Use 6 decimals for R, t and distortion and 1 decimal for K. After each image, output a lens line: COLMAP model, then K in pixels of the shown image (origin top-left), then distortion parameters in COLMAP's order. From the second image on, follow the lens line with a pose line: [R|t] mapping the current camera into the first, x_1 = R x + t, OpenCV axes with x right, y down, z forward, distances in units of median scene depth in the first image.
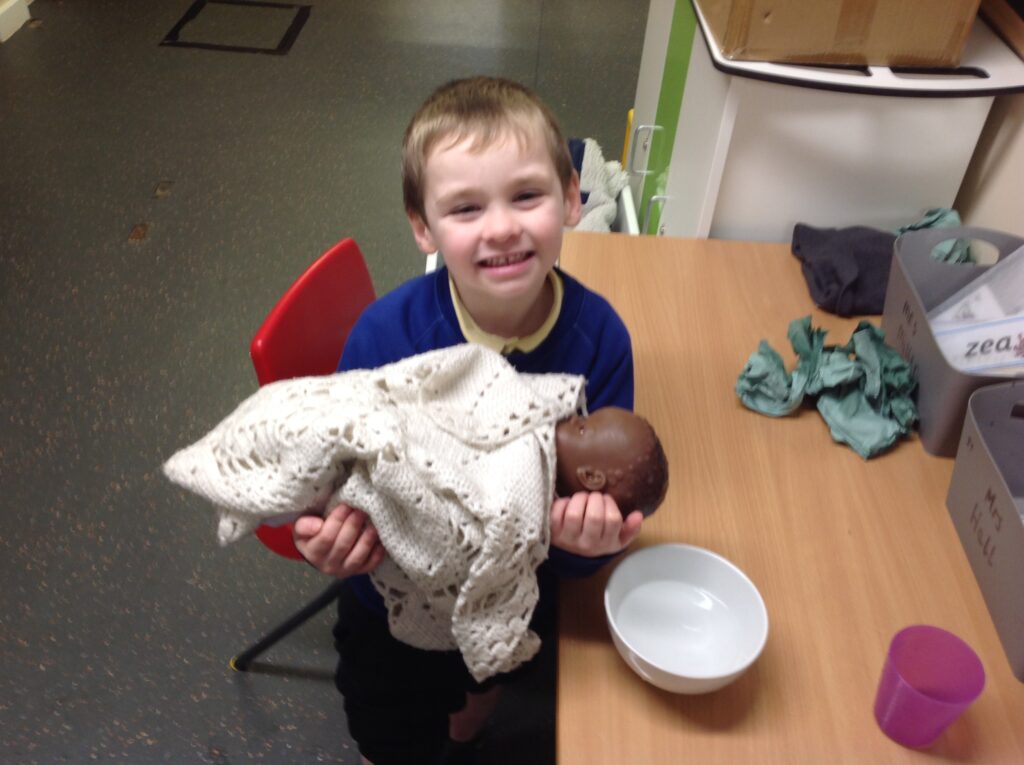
lens RADIAL K [[926.7, 0, 489.3], [0, 926.7, 395.3], [0, 0, 1]] dist [0.054174, -0.145859]
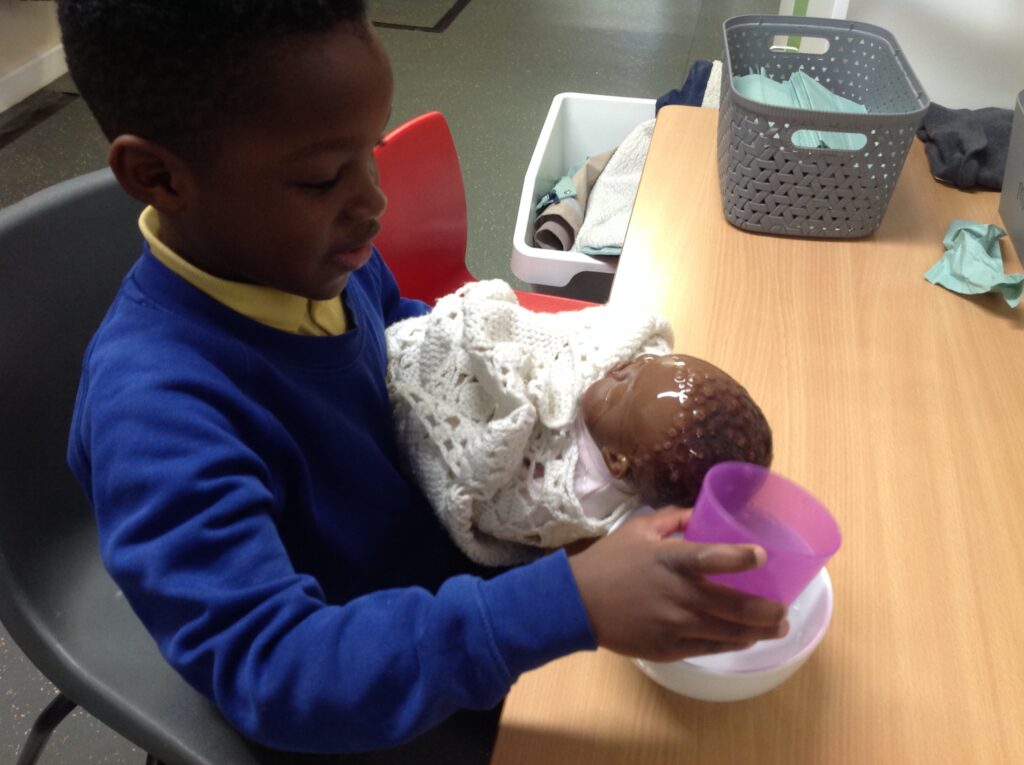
lens RADIAL K [[926.7, 0, 506.5], [0, 926.7, 399.7], [0, 0, 1]] dist [0.054174, -0.145859]
pose [[0.984740, 0.080242, -0.154431, 0.075285], [-0.089209, 0.994653, -0.052028, 0.148487], [0.149431, 0.065011, 0.986633, 0.050657]]
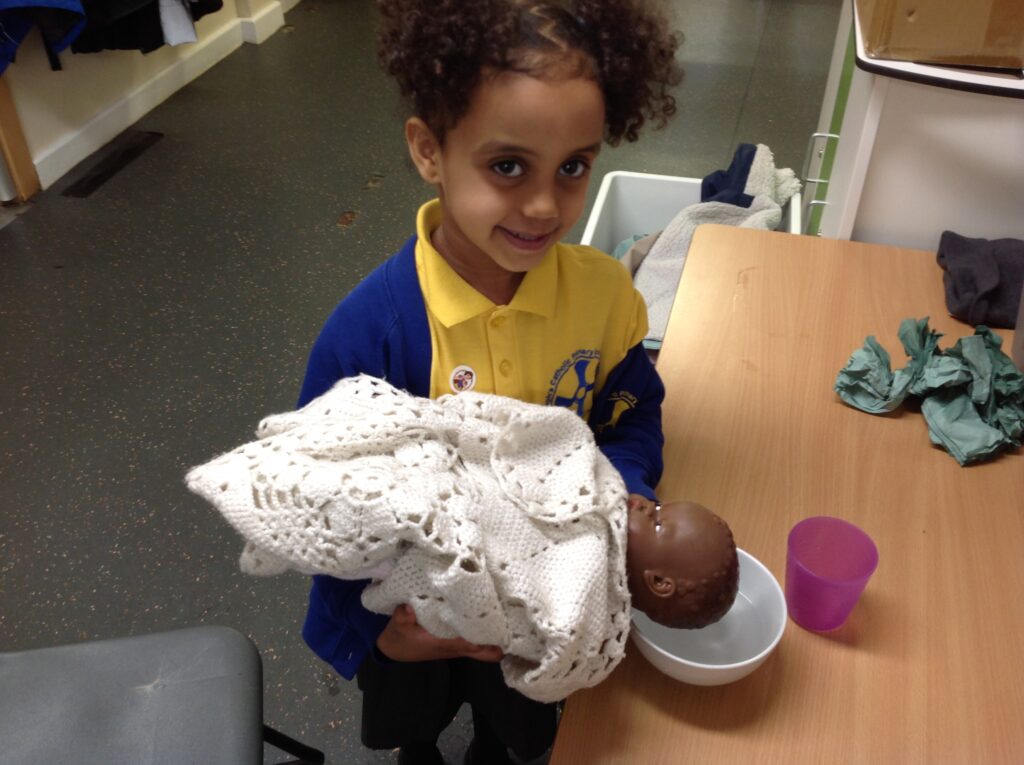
lens RADIAL K [[926.7, 0, 503.9], [0, 926.7, 397.5], [0, 0, 1]] dist [0.054174, -0.145859]
pose [[0.970104, 0.104258, -0.219153, 0.093105], [-0.109460, 0.993922, -0.011698, 0.039404], [0.216601, 0.035337, 0.975620, -0.031568]]
